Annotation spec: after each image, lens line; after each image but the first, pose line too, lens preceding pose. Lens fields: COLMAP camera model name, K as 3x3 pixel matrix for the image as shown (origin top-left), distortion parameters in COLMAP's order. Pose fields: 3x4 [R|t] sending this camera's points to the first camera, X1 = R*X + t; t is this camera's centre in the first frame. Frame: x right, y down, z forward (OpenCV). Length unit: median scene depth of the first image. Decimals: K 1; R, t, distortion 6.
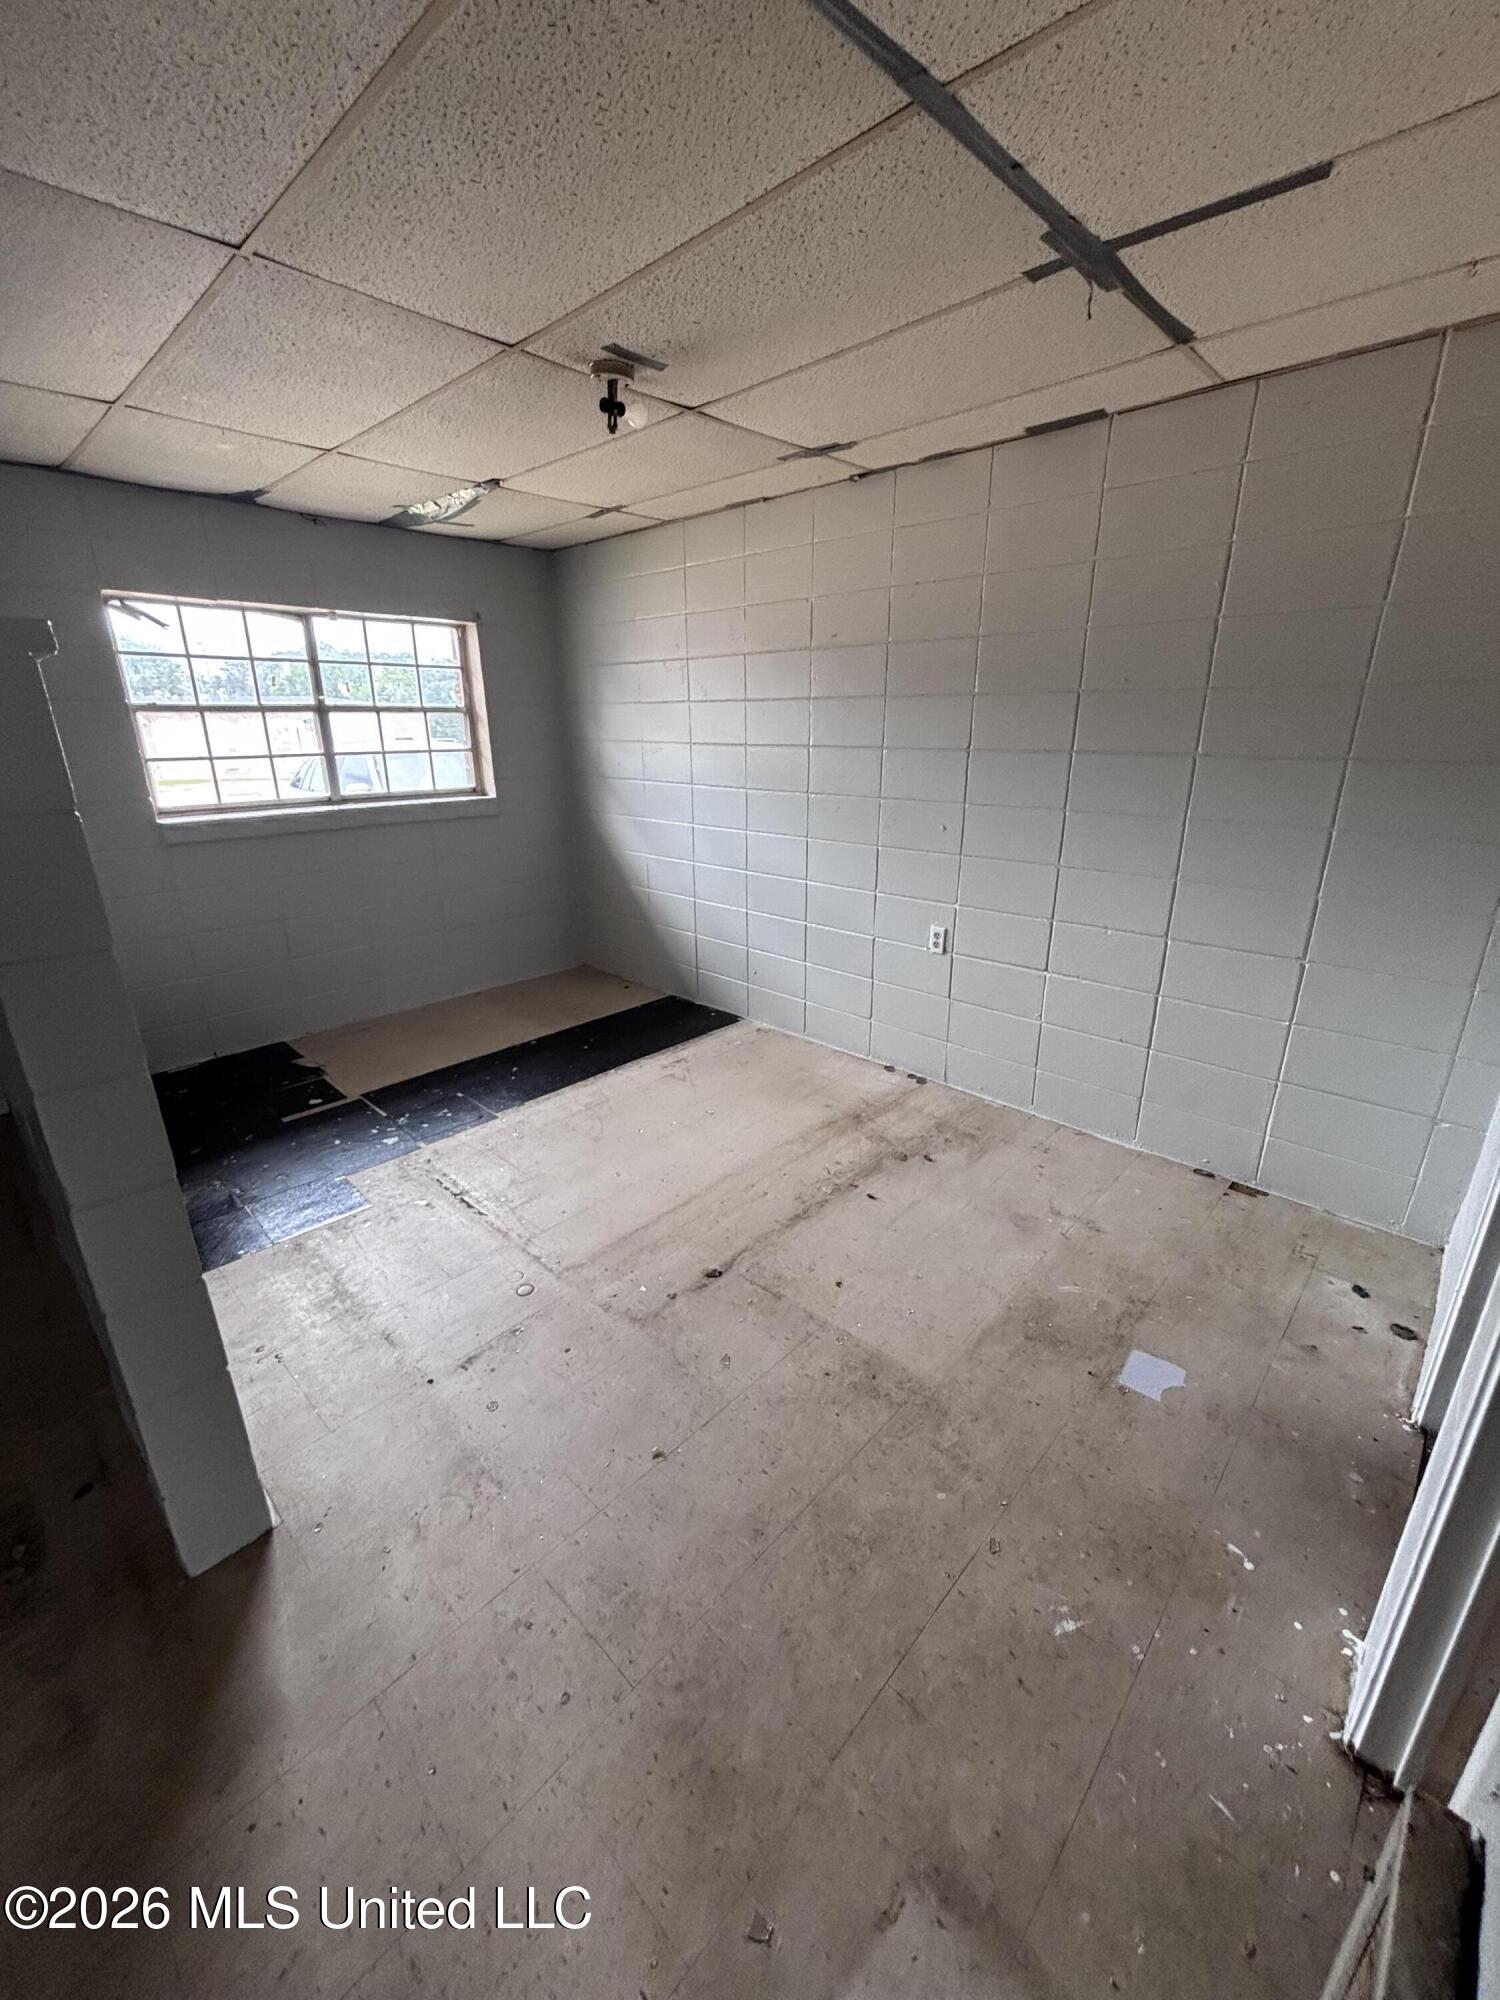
lens RADIAL K [[804.8, 0, 754.2], [0, 804.8, 1005.4], [0, 0, 1]] dist [-0.001006, 0.001988]
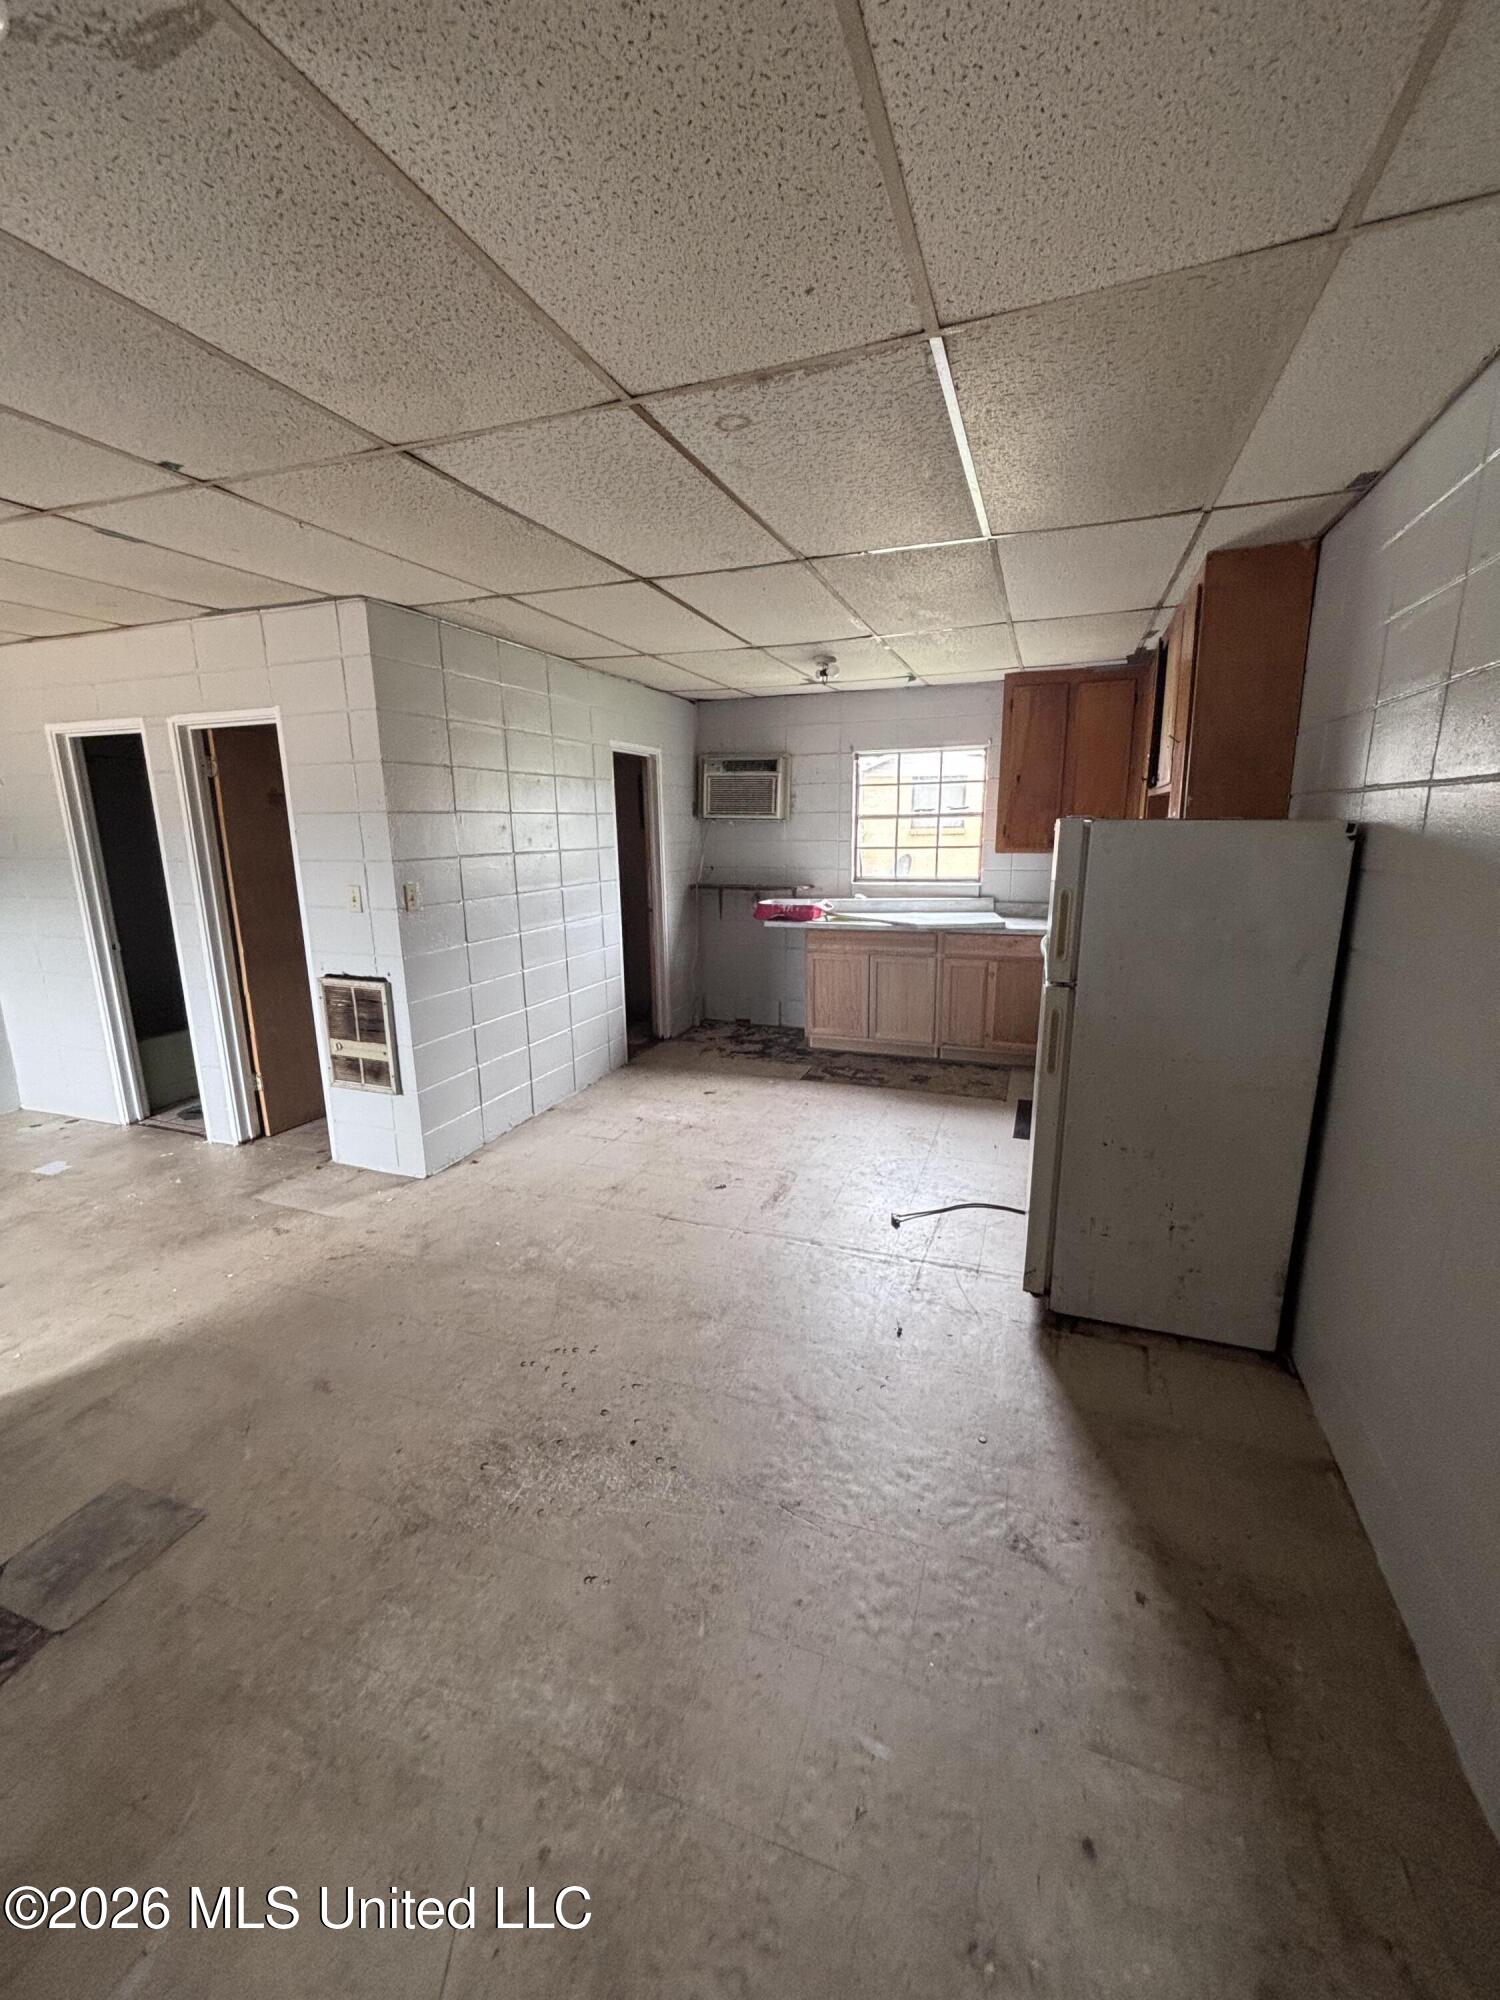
lens RADIAL K [[804.8, 0, 757.2], [0, 804.8, 1001.1], [0, 0, 1]] dist [-0.001006, 0.001988]
pose [[-0.399493, -0.188861, 0.897071, -1.164689], [0.320453, 0.888048, 0.329668, 0.006447], [-0.858903, 0.419169, -0.294248, -0.030136]]
